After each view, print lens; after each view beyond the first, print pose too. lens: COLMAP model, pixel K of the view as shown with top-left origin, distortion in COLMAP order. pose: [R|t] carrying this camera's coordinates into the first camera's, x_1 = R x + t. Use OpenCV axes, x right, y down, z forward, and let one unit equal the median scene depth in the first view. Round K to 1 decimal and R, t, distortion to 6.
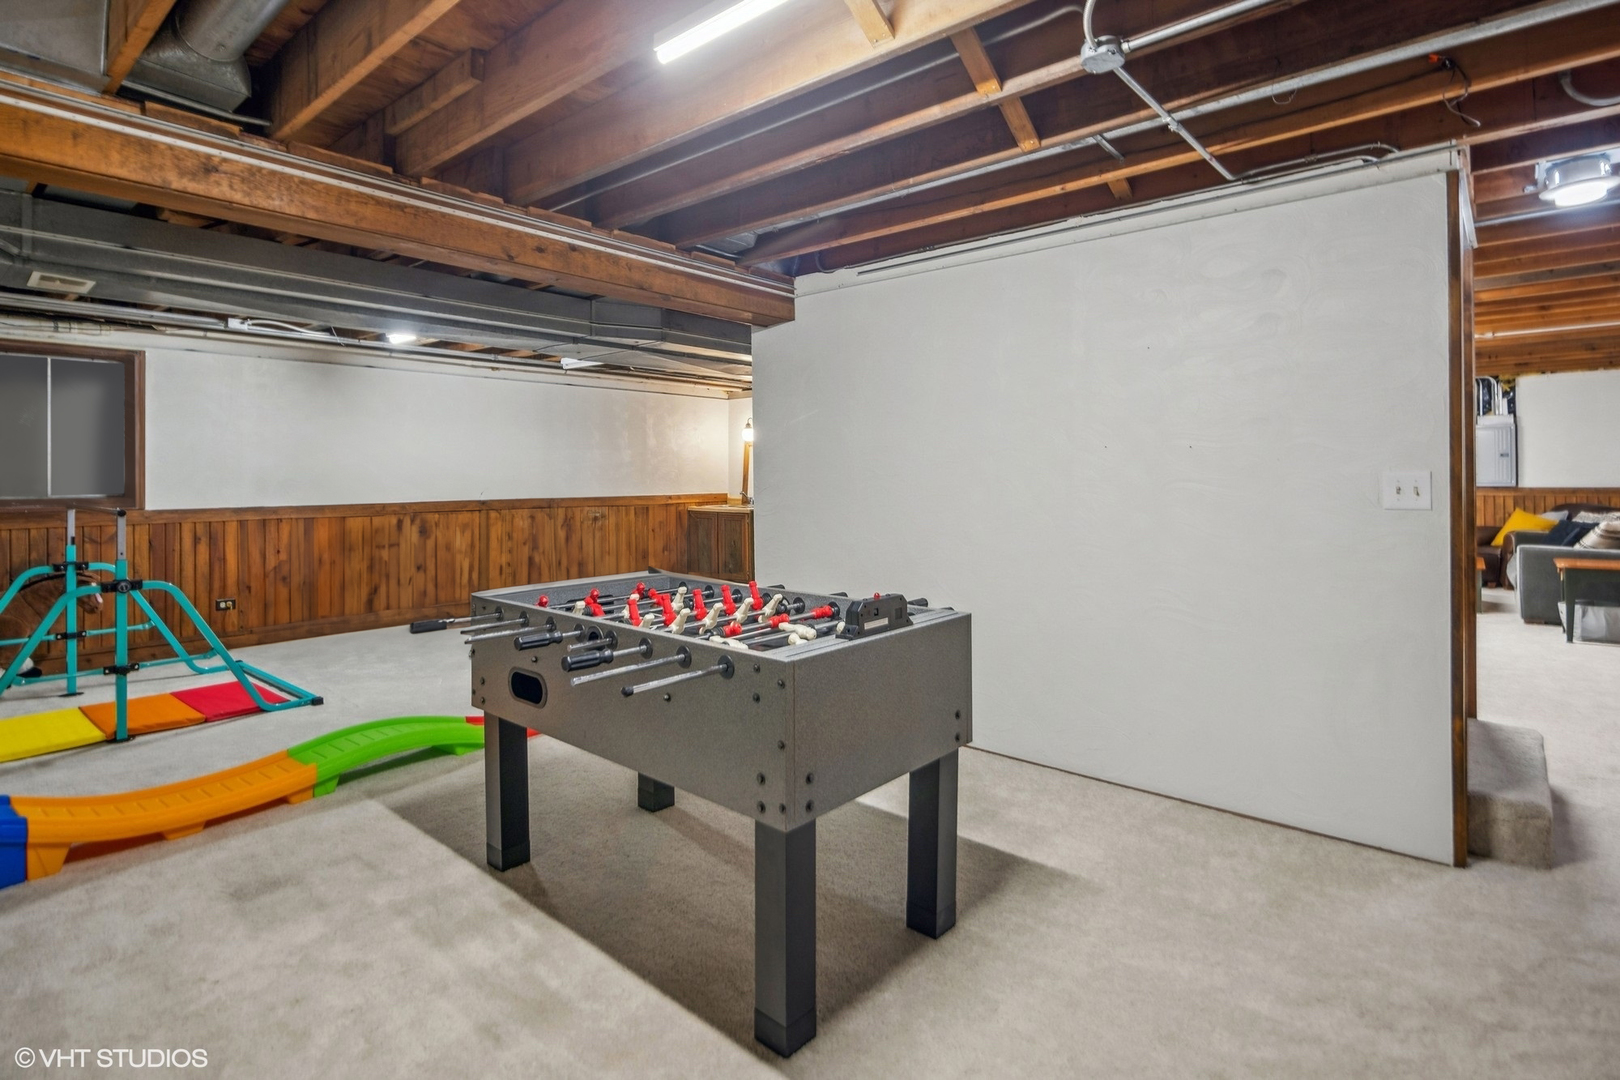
lens RADIAL K [[807.3, 0, 807.3], [0, 807.3, 479.1], [0, 0, 1]] dist [-0.002745, -0.001895]
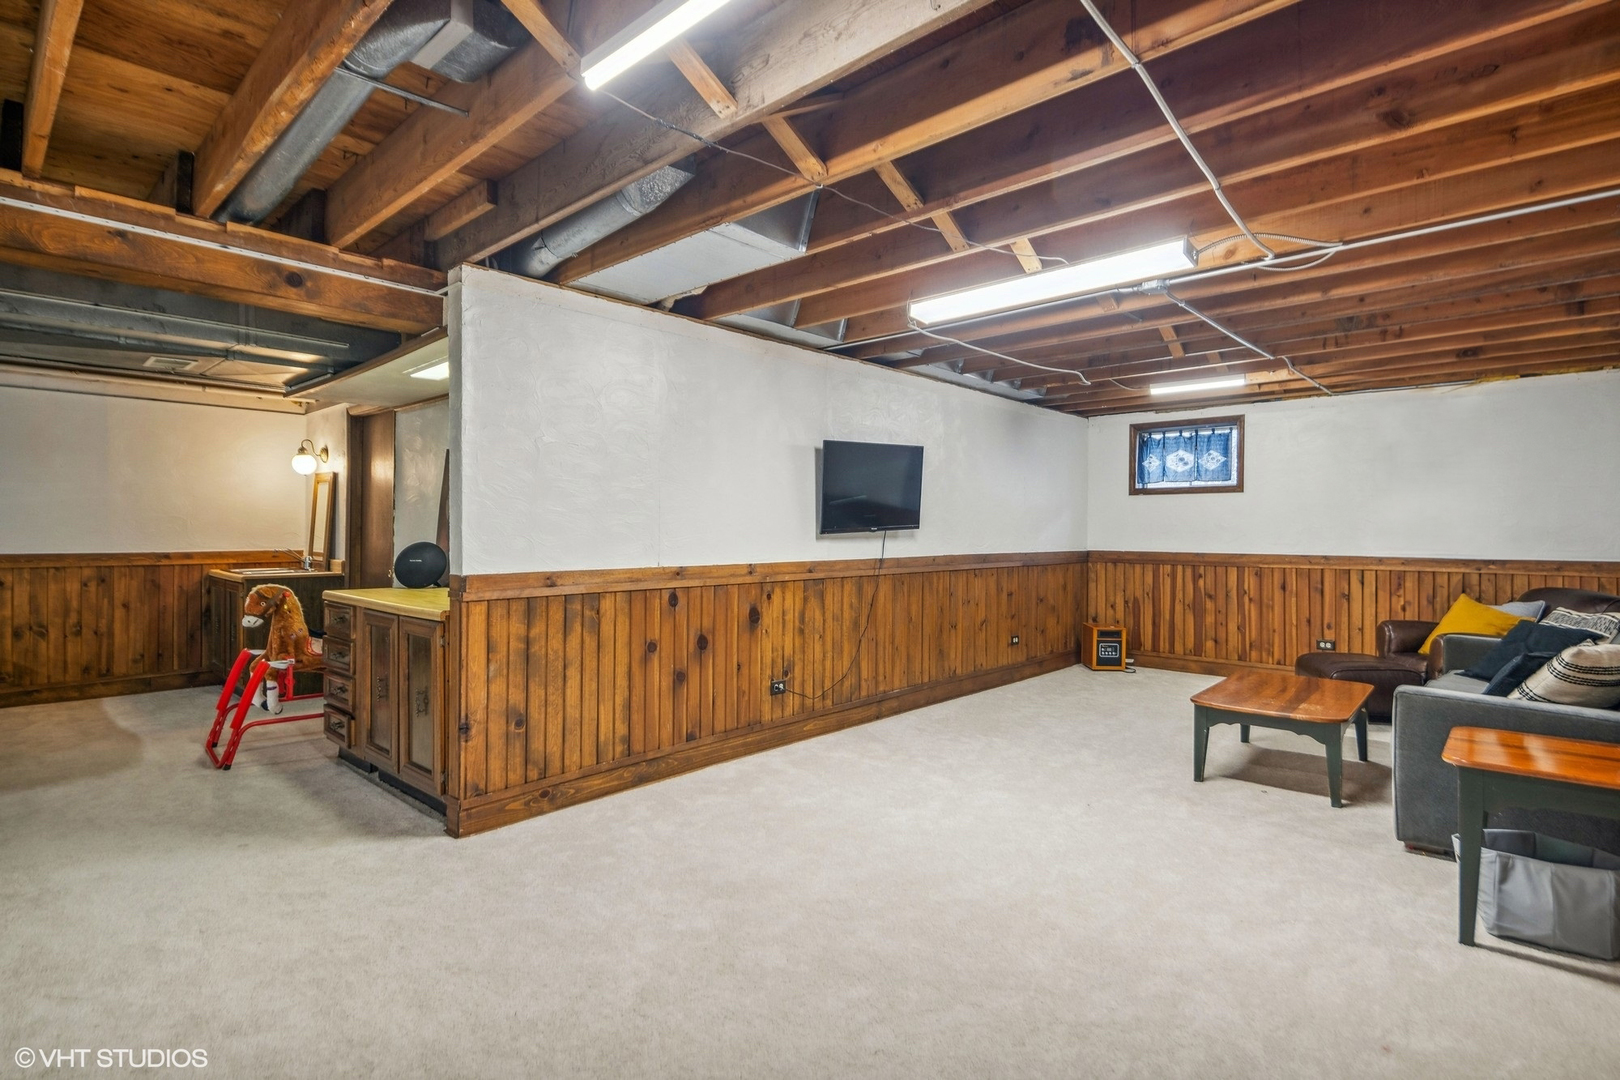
lens RADIAL K [[792.1, 0, 809.9], [0, 792.1, 540.0], [0, 0, 1]] dist [0.005653, -0.000314]
pose [[0.999370, 0.013329, -0.032881, 0.621206], [-0.012949, 0.999847, 0.011745, -0.009599], [0.033033, -0.011312, 0.999390, 0.578572]]
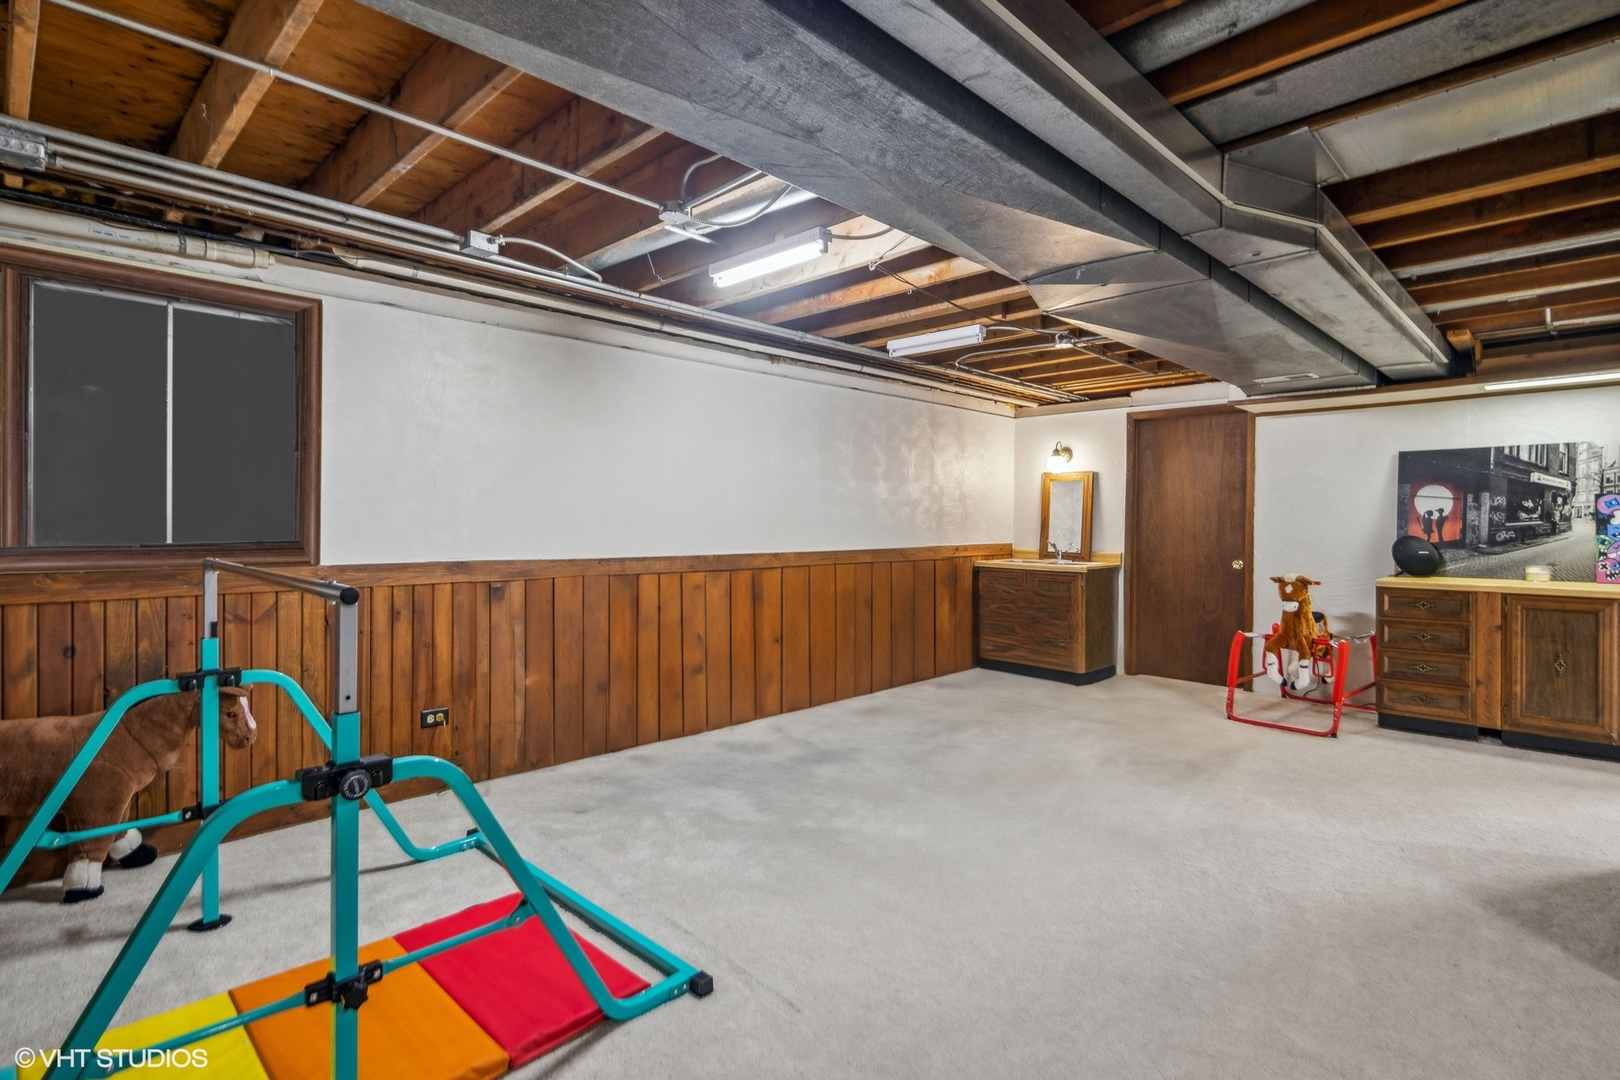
lens RADIAL K [[807.3, 0, 810.7], [0, 807.3, 529.6], [0, 0, 1]] dist [-0.002745, -0.001895]
pose [[0.996745, 0.010726, -0.079908, -0.392863], [-0.010324, 0.999932, 0.005438, 0.004478], [0.079961, -0.004596, 0.996787, 0.413057]]
